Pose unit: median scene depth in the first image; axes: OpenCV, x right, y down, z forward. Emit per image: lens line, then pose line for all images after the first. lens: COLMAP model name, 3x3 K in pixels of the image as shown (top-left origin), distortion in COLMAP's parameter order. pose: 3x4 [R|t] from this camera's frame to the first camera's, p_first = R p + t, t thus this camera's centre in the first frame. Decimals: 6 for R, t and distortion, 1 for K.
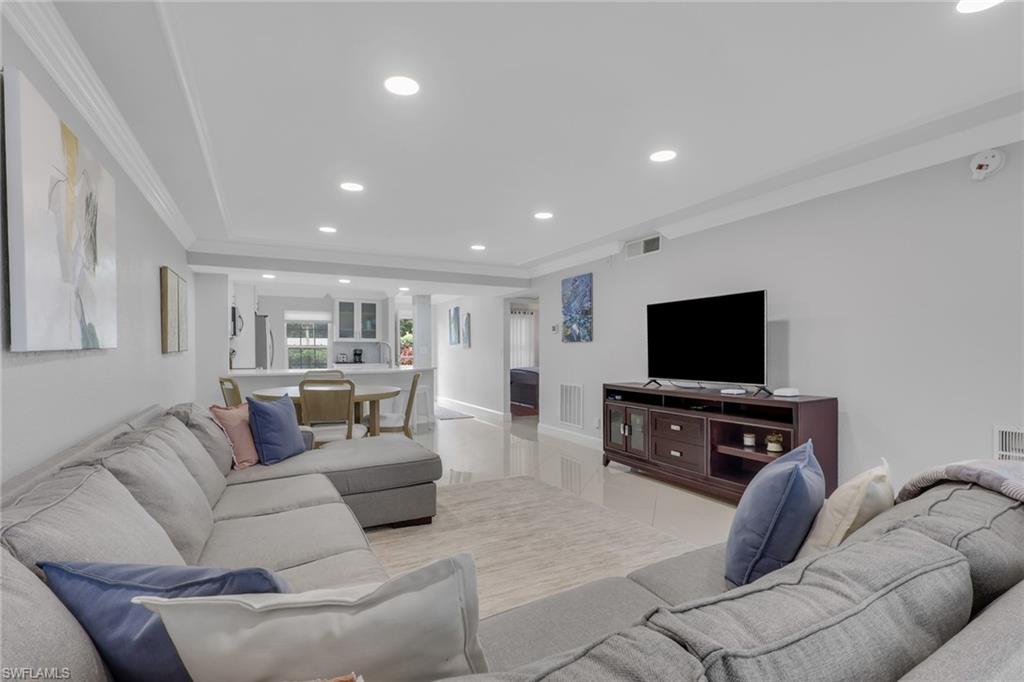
lens RADIAL K [[487.4, 0, 520.2], [0, 487.4, 352.4], [0, 0, 1]] dist [0.000267, 0.000057]
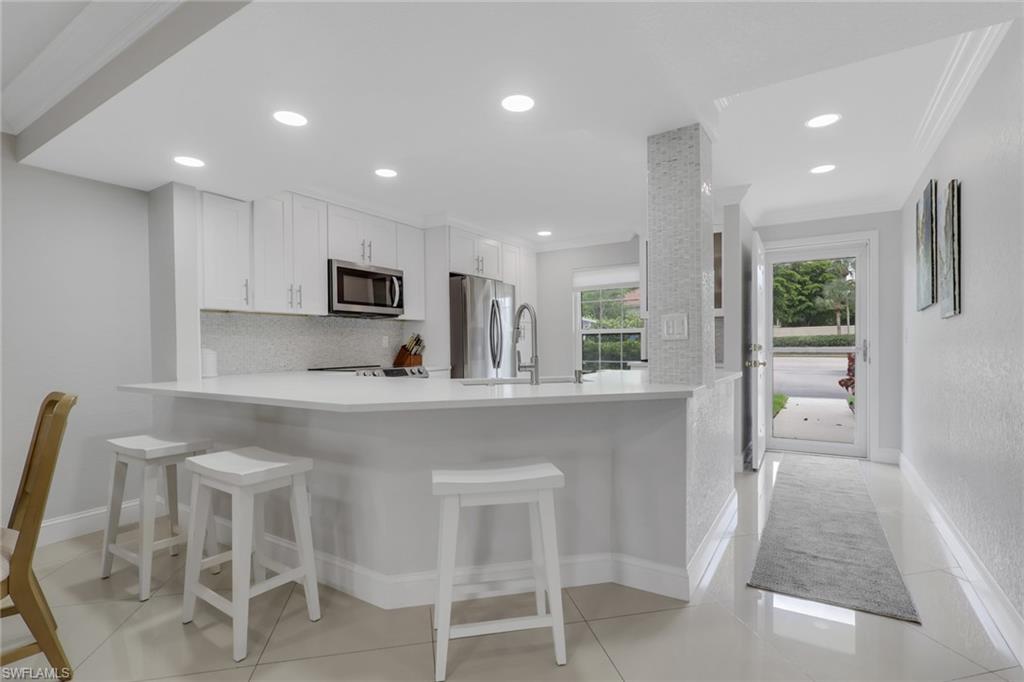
lens RADIAL K [[487.4, 0, 520.2], [0, 487.4, 352.4], [0, 0, 1]] dist [0.000267, 0.000057]
pose [[0.509248, 0.008005, -0.860582, 0.000620], [0.006969, 0.999886, 0.013425, 0.005033], [0.860591, -0.012835, 0.509134, 0.626112]]
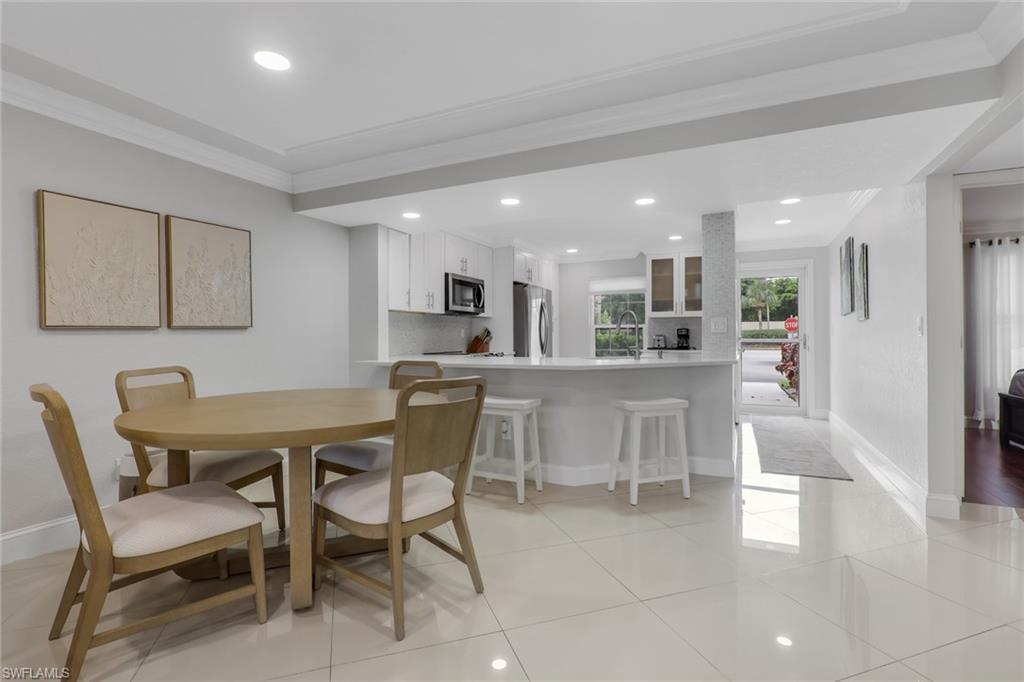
lens RADIAL K [[483.9, 0, 513.4], [0, 483.9, 335.3], [0, 0, 1]] dist [-0.002691, -0.000184]
pose [[0.603071, -0.006914, -0.797658, 0.053578], [0.002401, 0.999974, -0.006852, 0.006900], [0.797684, 0.002217, 0.603072, 0.434518]]
